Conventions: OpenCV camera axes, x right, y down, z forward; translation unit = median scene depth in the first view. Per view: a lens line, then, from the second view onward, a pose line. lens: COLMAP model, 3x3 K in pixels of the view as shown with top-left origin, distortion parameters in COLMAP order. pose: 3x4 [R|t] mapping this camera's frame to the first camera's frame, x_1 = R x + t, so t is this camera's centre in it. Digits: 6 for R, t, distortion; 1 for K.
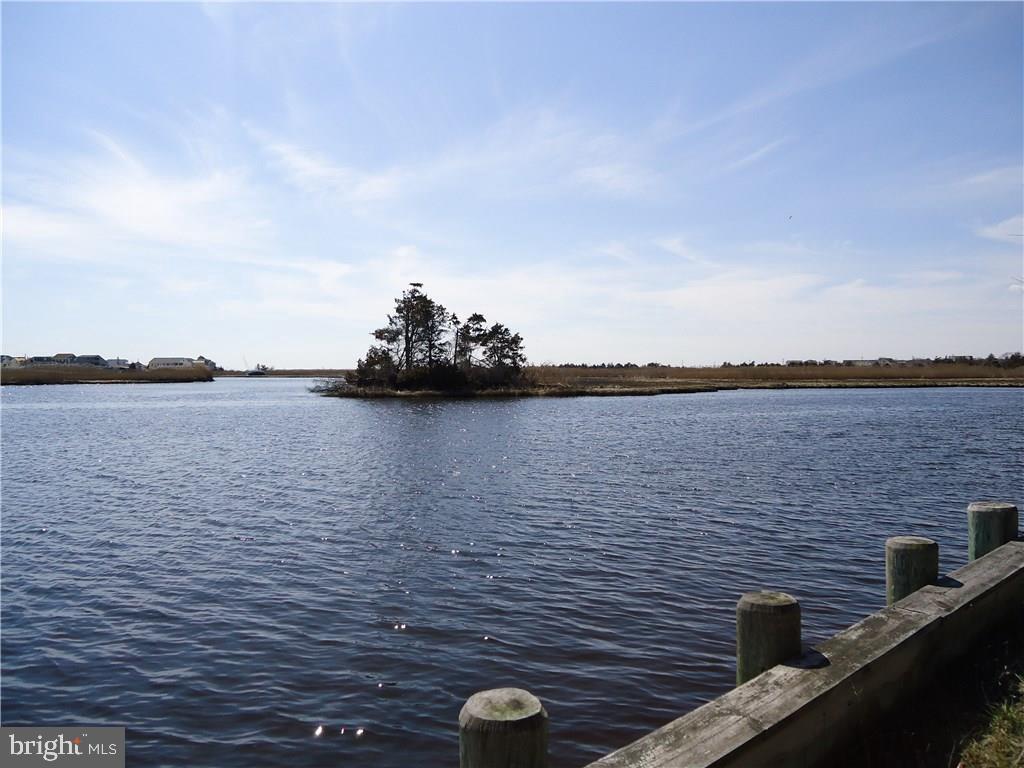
lens RADIAL K [[741.8, 0, 512.0], [0, 741.8, 384.0], [0, 0, 1]] dist [-0.008368, -0.001985]
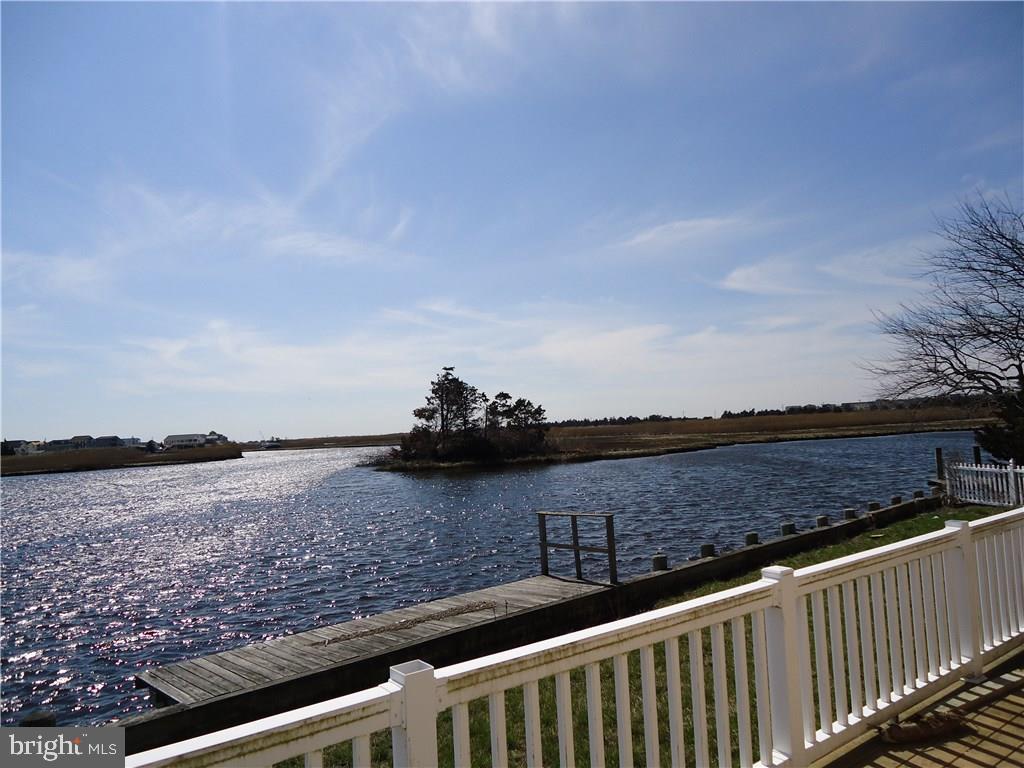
lens RADIAL K [[796.4, 0, 512.0], [0, 796.4, 384.0], [0, 0, 1]] dist [-0.001682, 0.002373]
pose [[0.998775, -0.047051, 0.015308, -0.051101], [0.047956, 0.996707, -0.065391, -0.024818], [-0.012181, 0.066045, 0.997742, -0.228985]]
